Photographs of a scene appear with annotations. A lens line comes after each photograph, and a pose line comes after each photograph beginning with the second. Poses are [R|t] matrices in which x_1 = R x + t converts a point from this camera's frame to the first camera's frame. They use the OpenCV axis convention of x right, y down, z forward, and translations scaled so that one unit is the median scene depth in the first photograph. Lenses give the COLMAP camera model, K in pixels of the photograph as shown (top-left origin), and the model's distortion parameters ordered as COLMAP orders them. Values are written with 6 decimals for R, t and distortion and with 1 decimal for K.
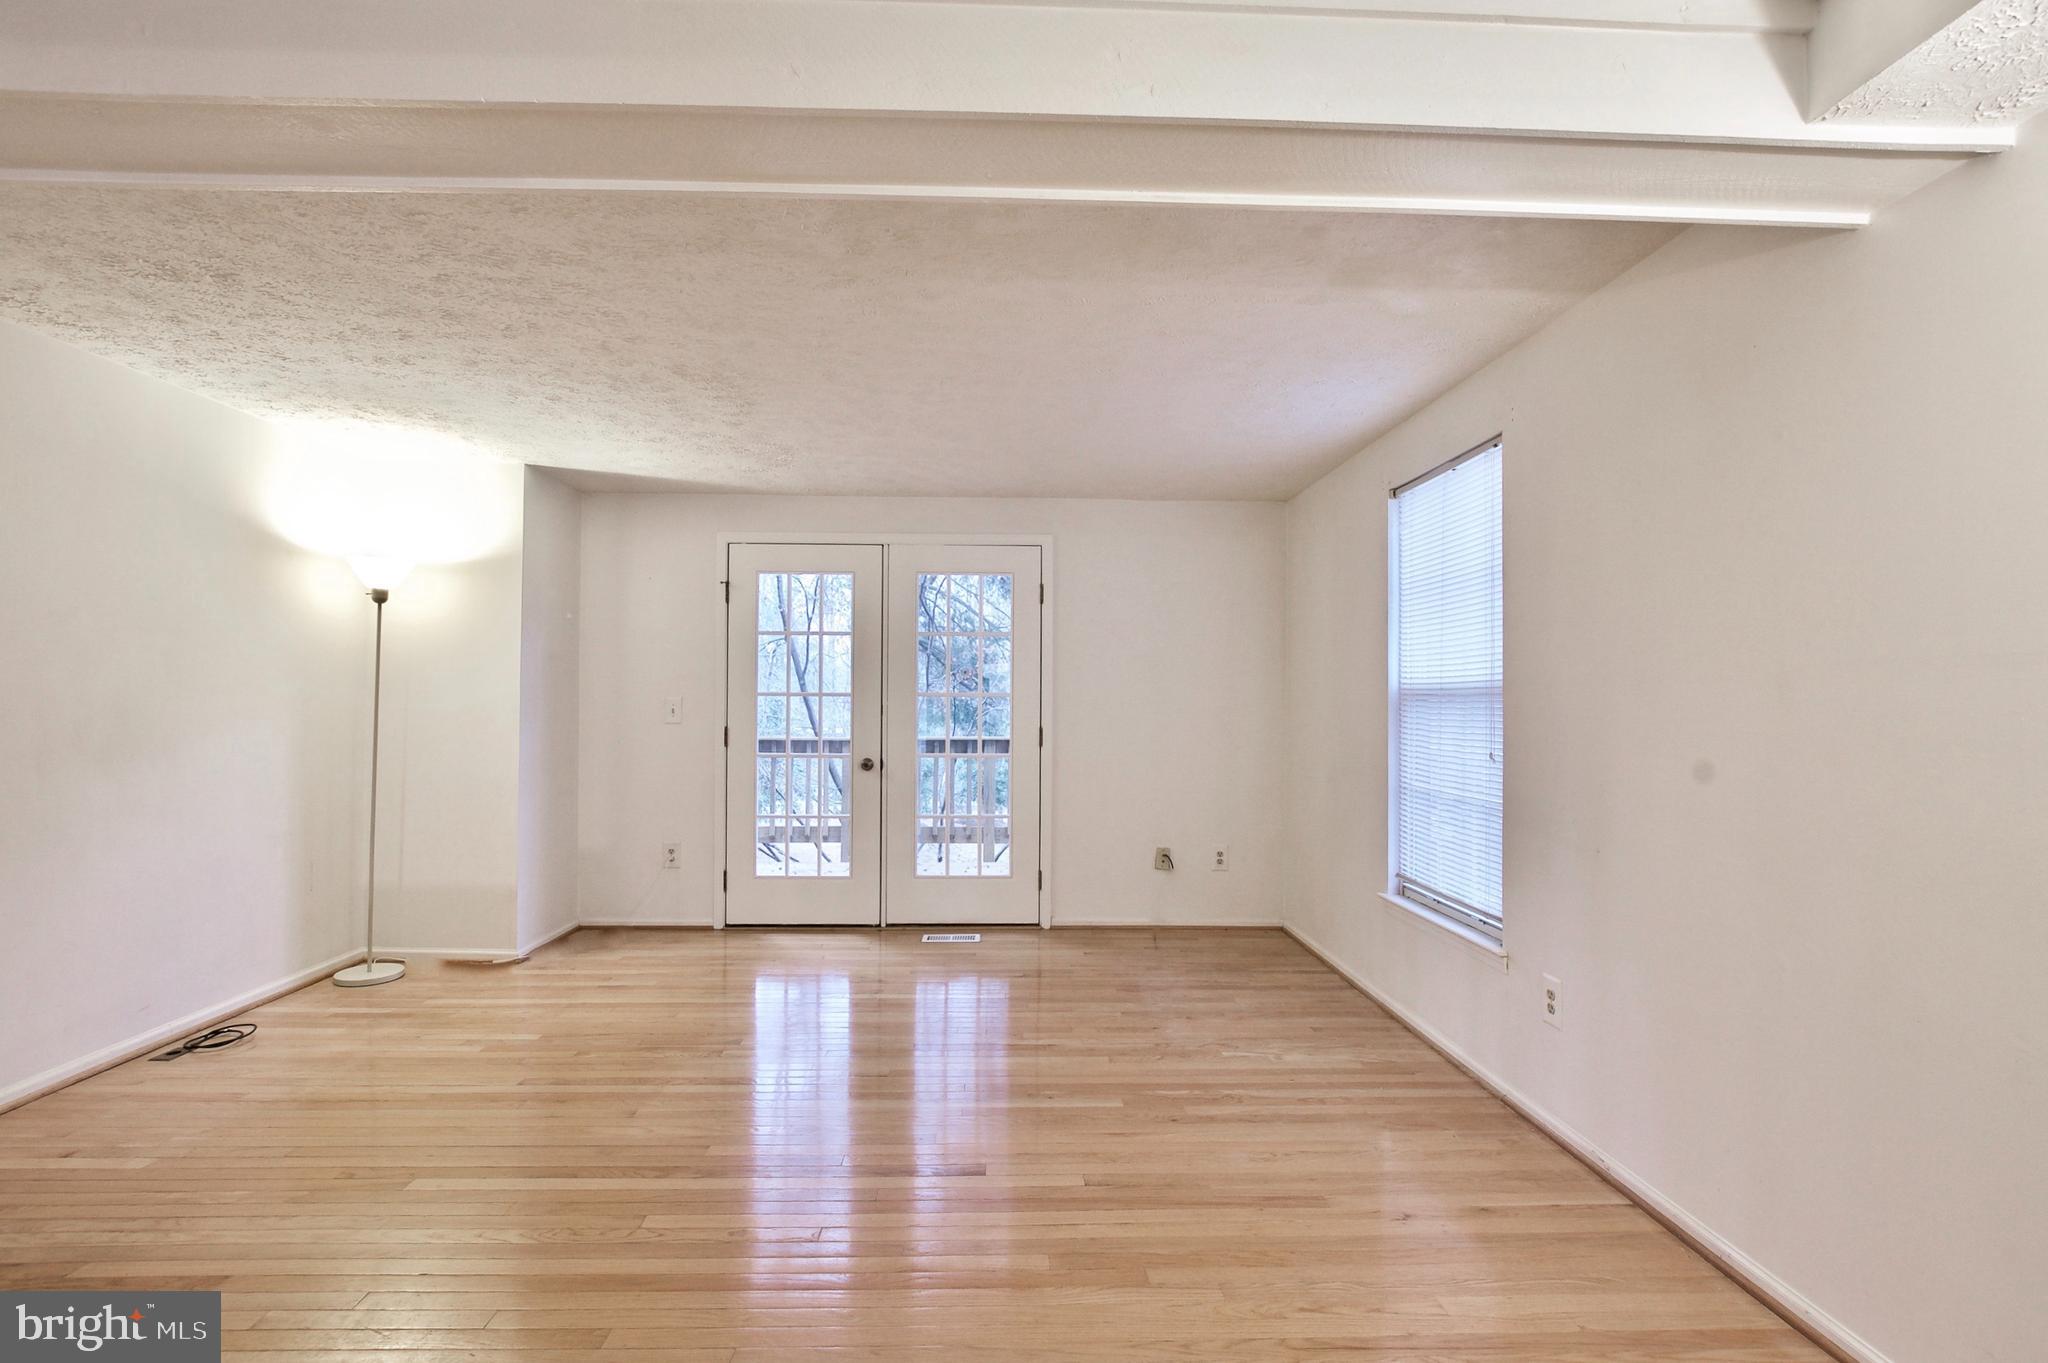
lens RADIAL K [[895.8, 0, 1026.9], [0, 895.8, 699.0], [0, 0, 1]] dist [-0.021138, 0.000456]
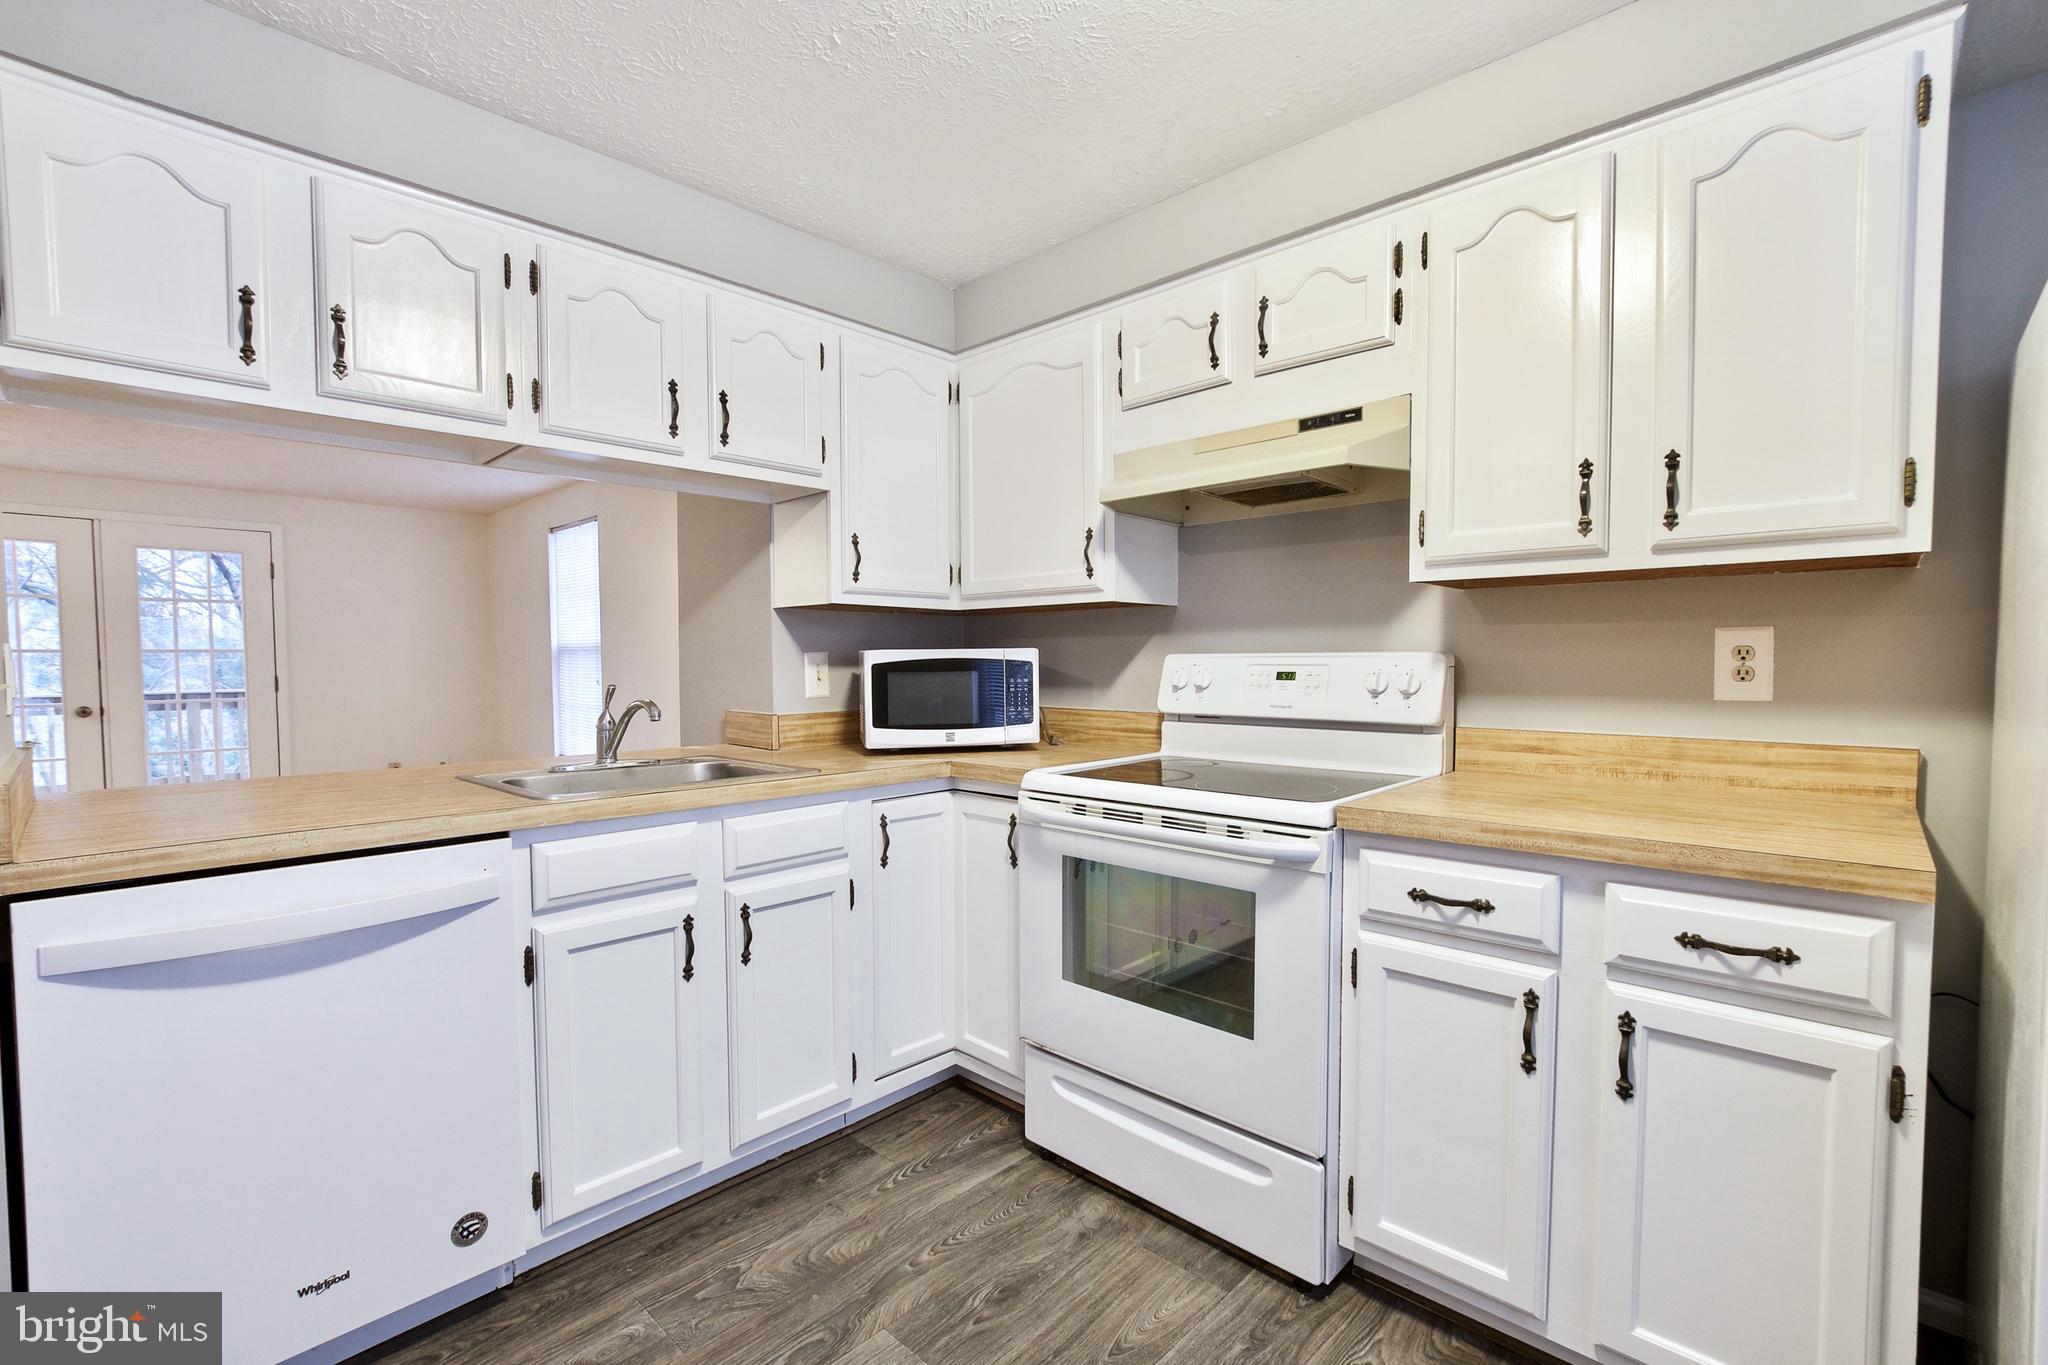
lens RADIAL K [[895.8, 0, 1026.9], [0, 895.8, 700.0], [0, 0, 1]] dist [-0.021138, 0.000456]
pose [[0.707645, -0.038215, 0.705534, -0.117275], [0.002947, 0.998687, 0.051137, 0.004913], [-0.706562, -0.034108, 0.706828, -0.653101]]
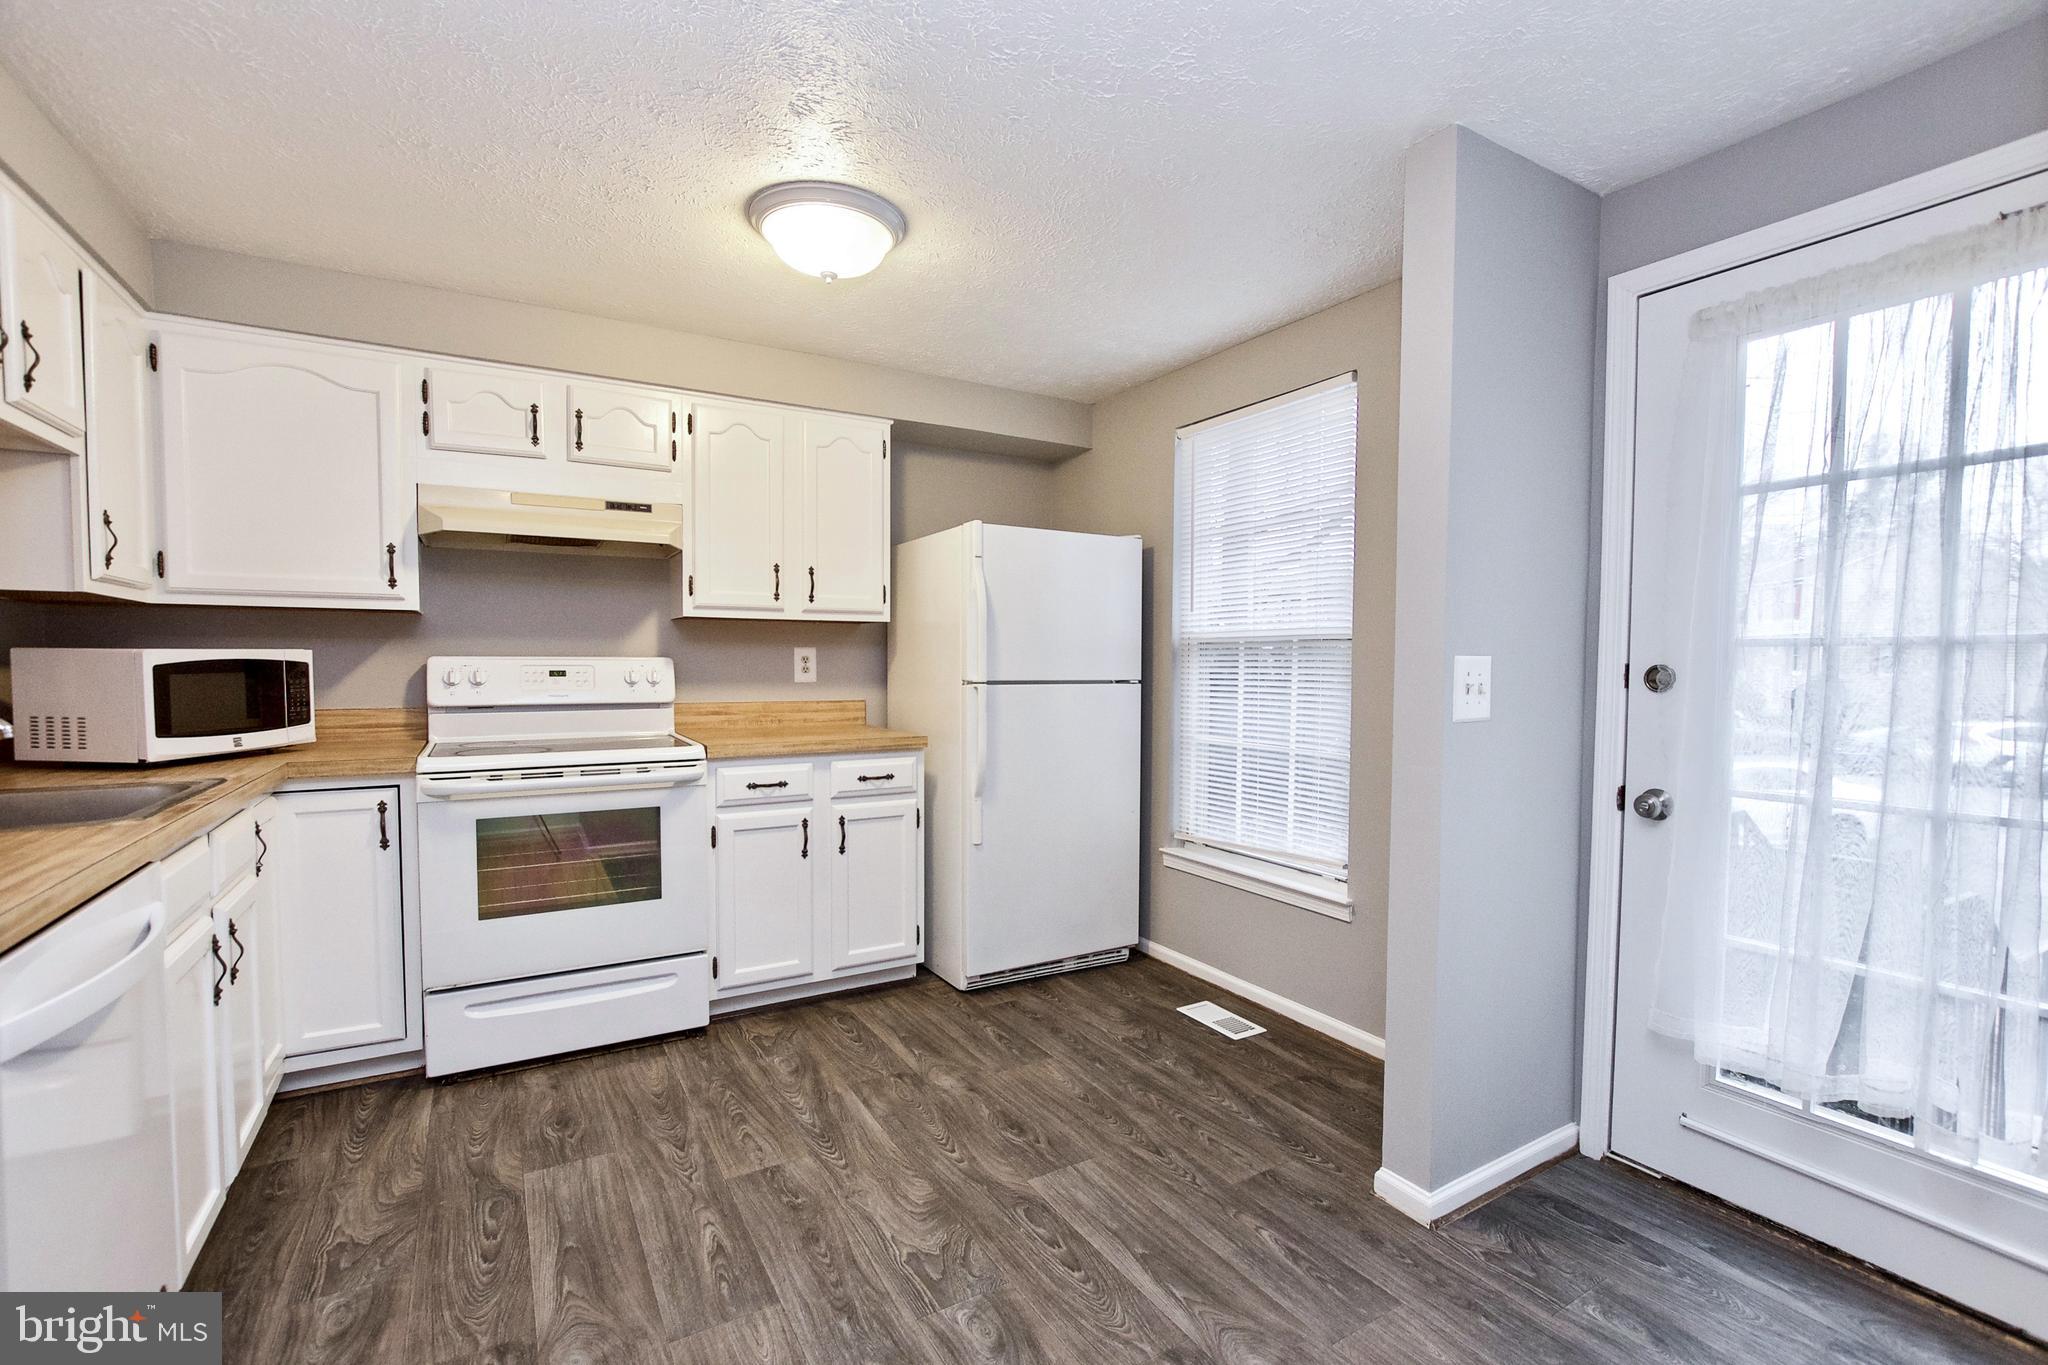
lens RADIAL K [[895.8, 0, 1026.9], [0, 895.8, 700.0], [0, 0, 1]] dist [-0.021138, 0.000456]
pose [[-0.492914, -0.045972, 0.868863, -0.435569], [-0.012432, 0.998873, 0.045798, 0.002109], [-0.869989, 0.011773, -0.492930, -0.376210]]
